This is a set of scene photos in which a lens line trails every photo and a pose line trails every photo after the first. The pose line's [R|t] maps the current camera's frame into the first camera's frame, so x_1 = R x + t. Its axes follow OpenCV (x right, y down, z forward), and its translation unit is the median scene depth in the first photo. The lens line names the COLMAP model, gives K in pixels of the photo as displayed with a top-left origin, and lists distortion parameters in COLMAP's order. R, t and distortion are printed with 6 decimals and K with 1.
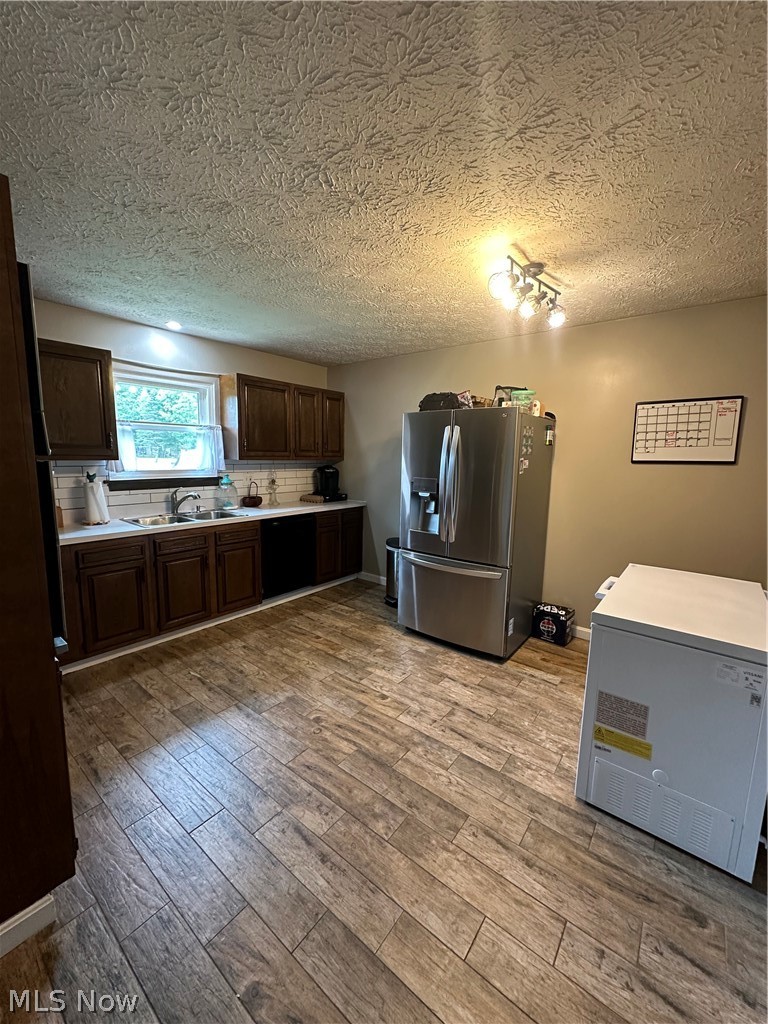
lens RADIAL K [[406.7, 0, 384.3], [0, 406.7, 513.9], [0, 0, 1]] dist [0.000545, 0.000948]
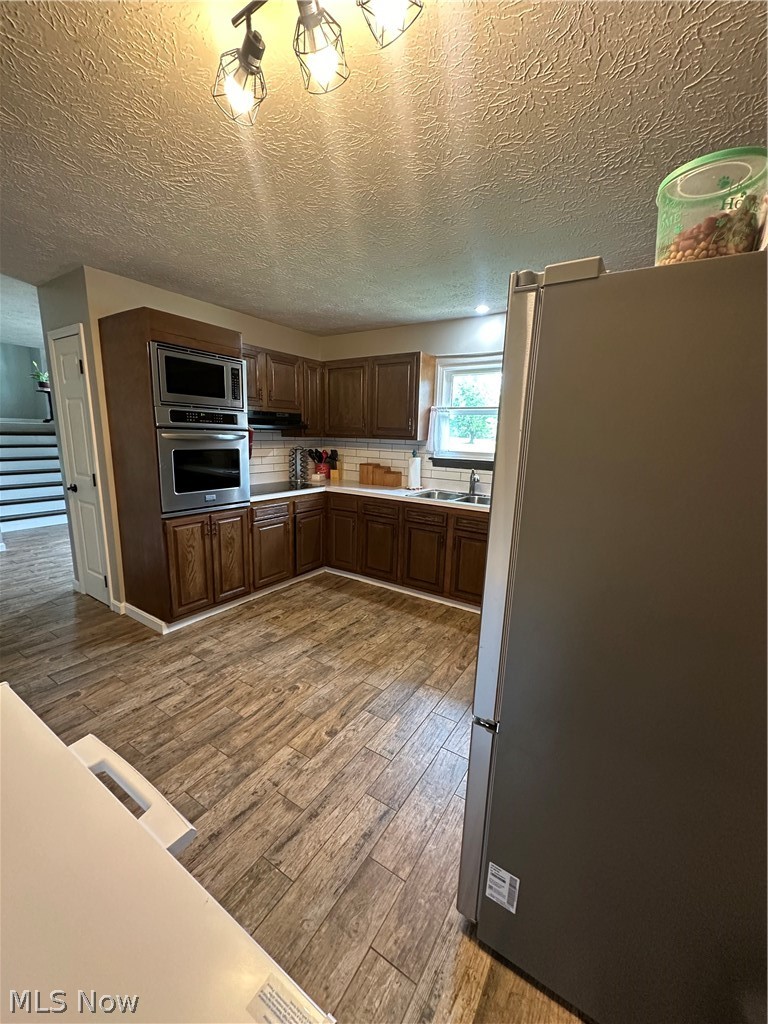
lens RADIAL K [[406.7, 0, 383.1], [0, 406.7, 512.2], [0, 0, 1]] dist [0.000545, 0.000948]
pose [[0.089772, 0.176872, -0.980131, 0.694126], [-0.166986, 0.972847, 0.160263, -0.116908], [0.981864, 0.149281, 0.116870, 0.907149]]
